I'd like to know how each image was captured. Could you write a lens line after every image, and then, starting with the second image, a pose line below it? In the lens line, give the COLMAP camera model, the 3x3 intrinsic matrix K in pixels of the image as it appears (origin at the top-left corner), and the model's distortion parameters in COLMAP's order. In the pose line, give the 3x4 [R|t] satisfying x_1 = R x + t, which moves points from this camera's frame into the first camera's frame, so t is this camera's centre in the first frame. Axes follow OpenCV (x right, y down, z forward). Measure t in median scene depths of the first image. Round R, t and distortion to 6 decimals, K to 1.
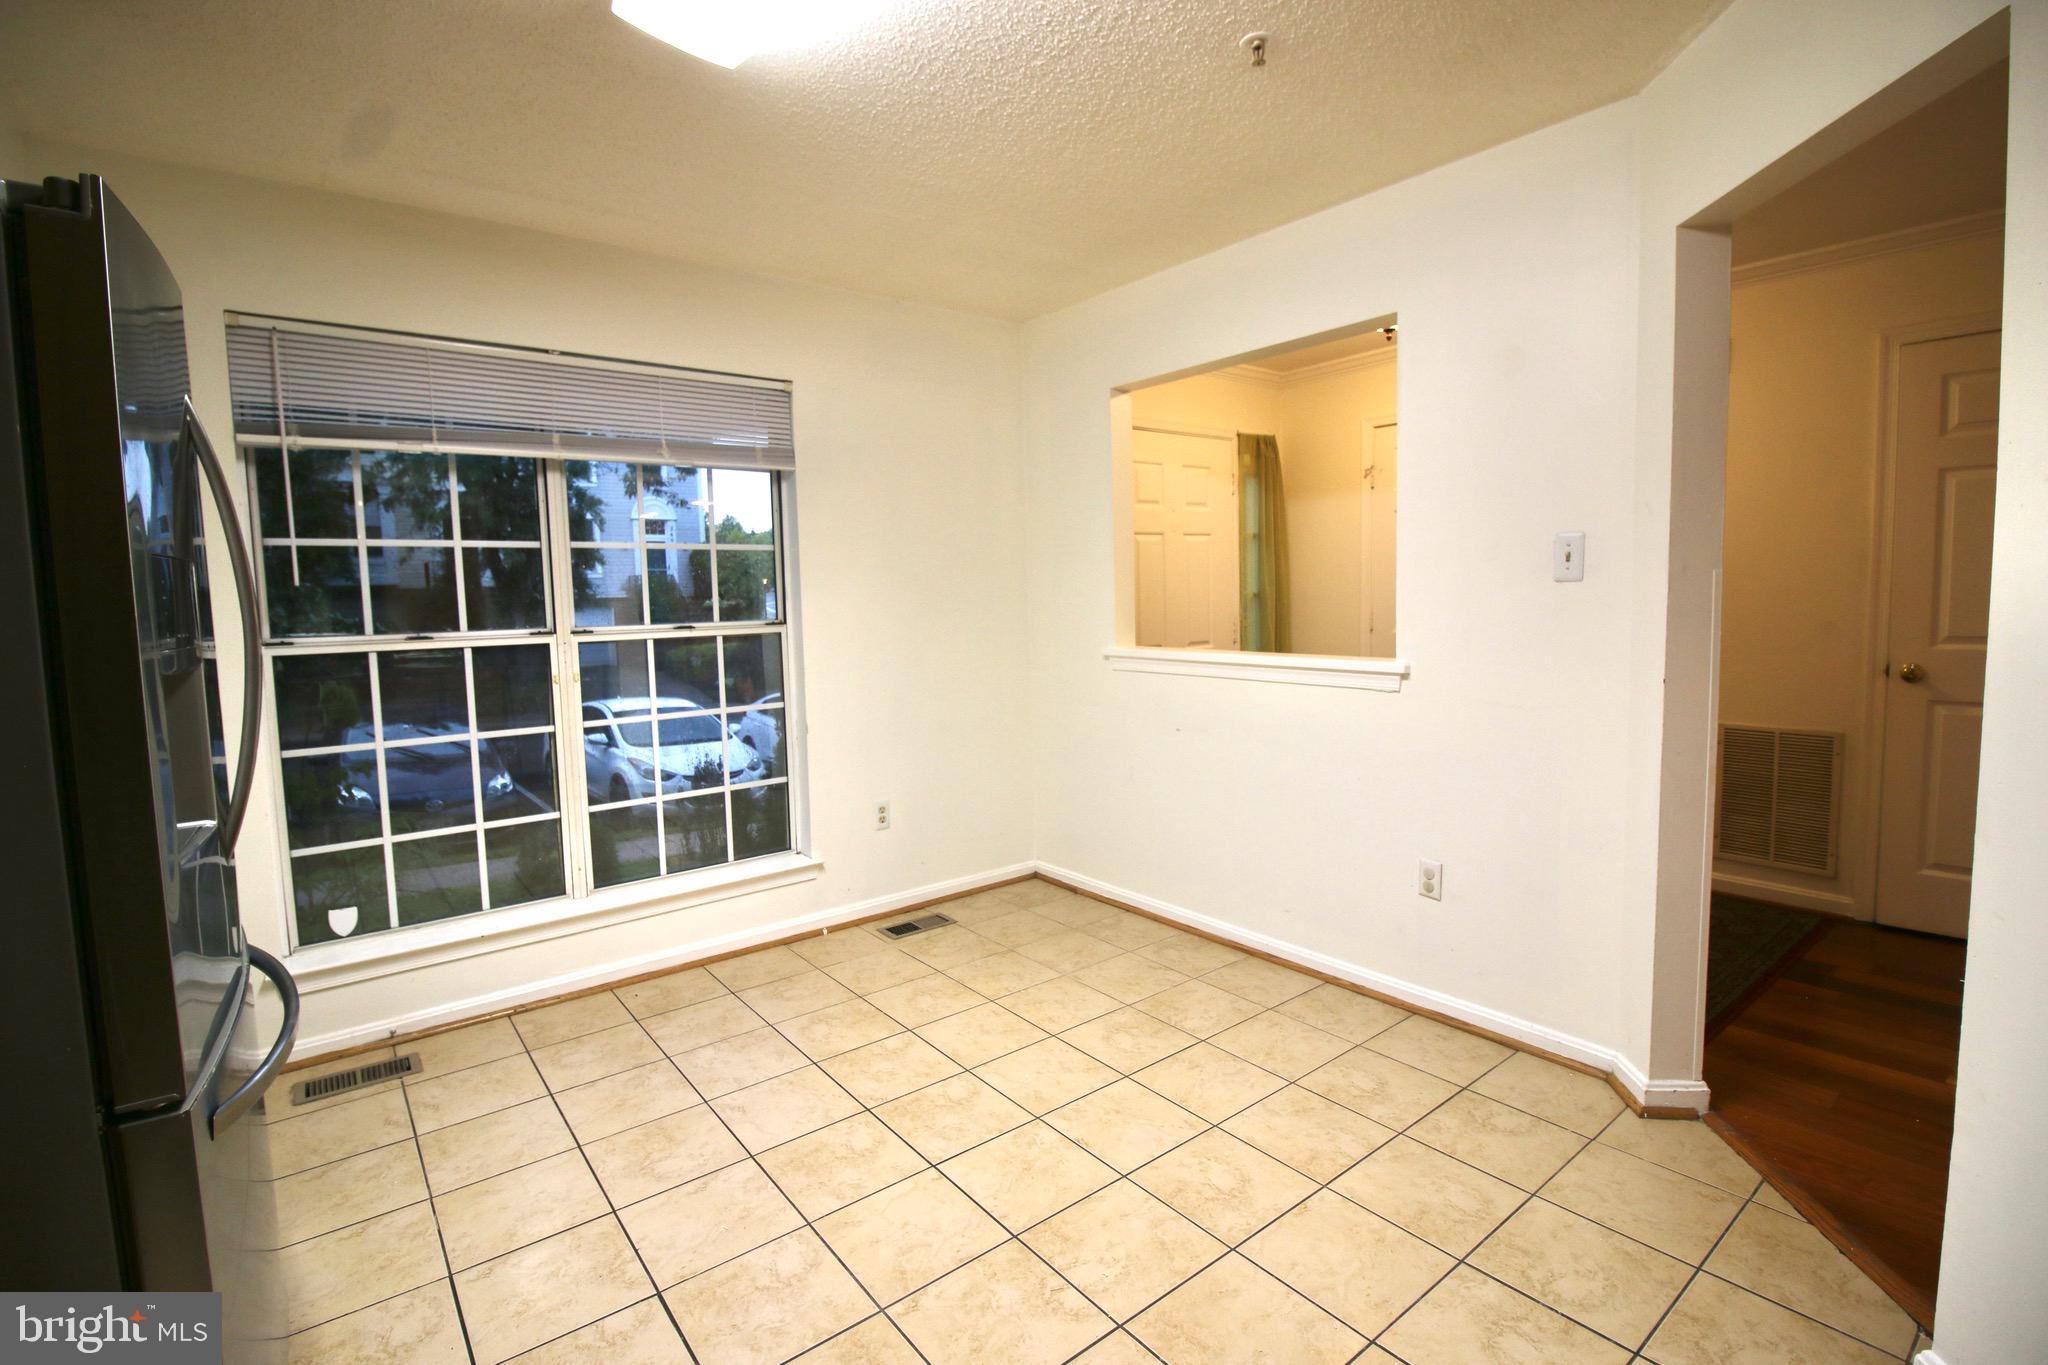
lens RADIAL K [[942.0, 0, 1029.2], [0, 942.0, 670.0], [0, 0, 1]] dist [-0.005666, -0.010309]
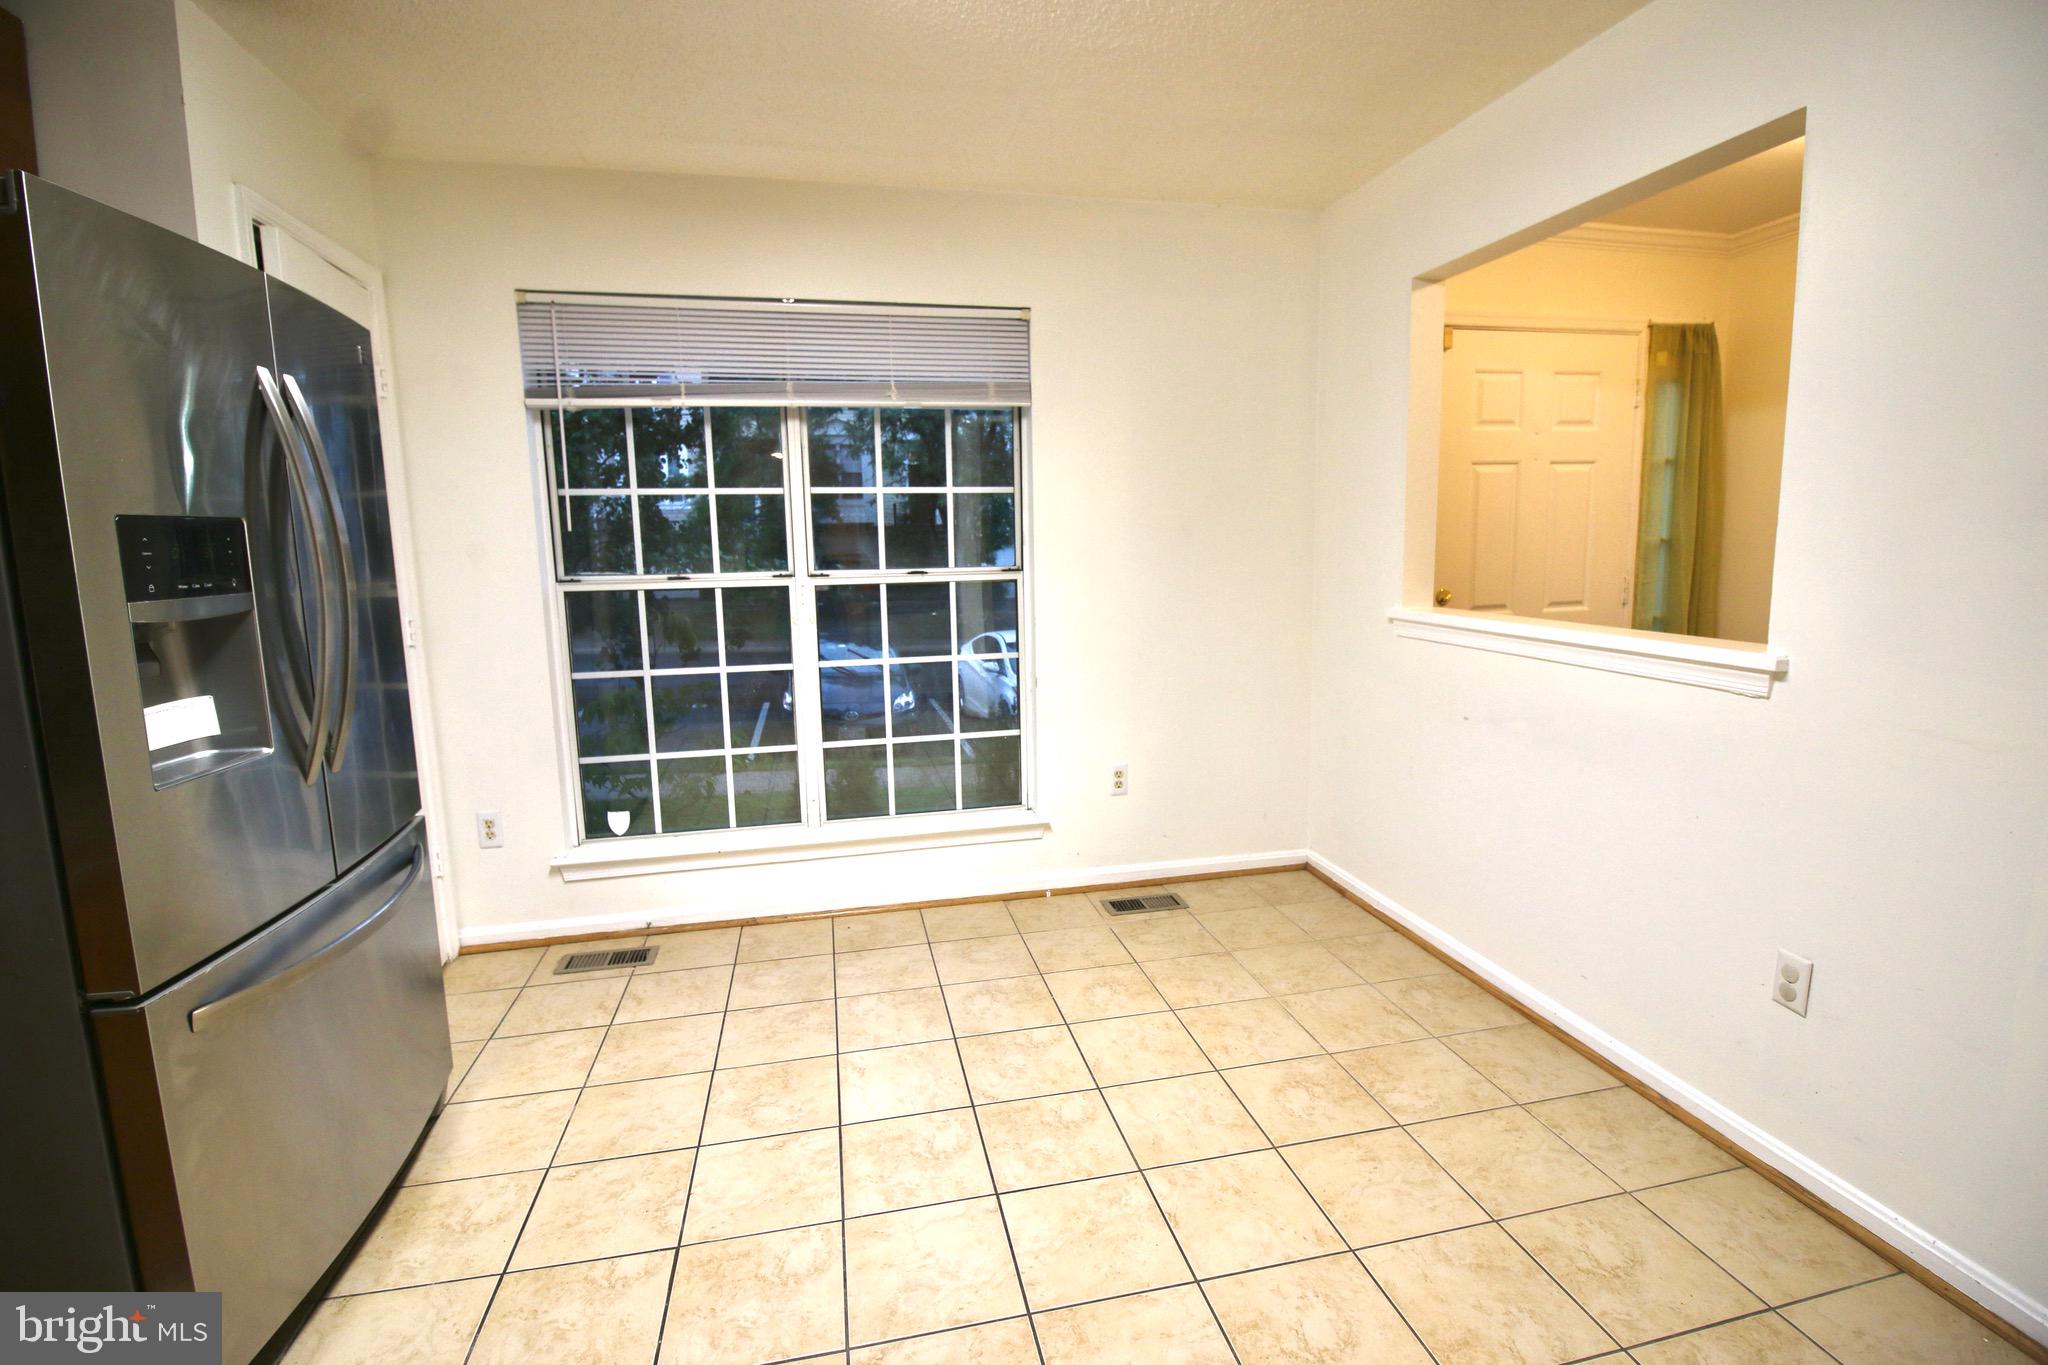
lens RADIAL K [[942.0, 0, 1026.9], [0, 942.0, 671.0], [0, 0, 1]] dist [-0.005666, -0.010309]
pose [[0.899357, 0.068012, -0.431893, 0.203121], [-0.038830, 0.996348, 0.076043, -0.025224], [0.435488, -0.051619, 0.898713, 0.177271]]
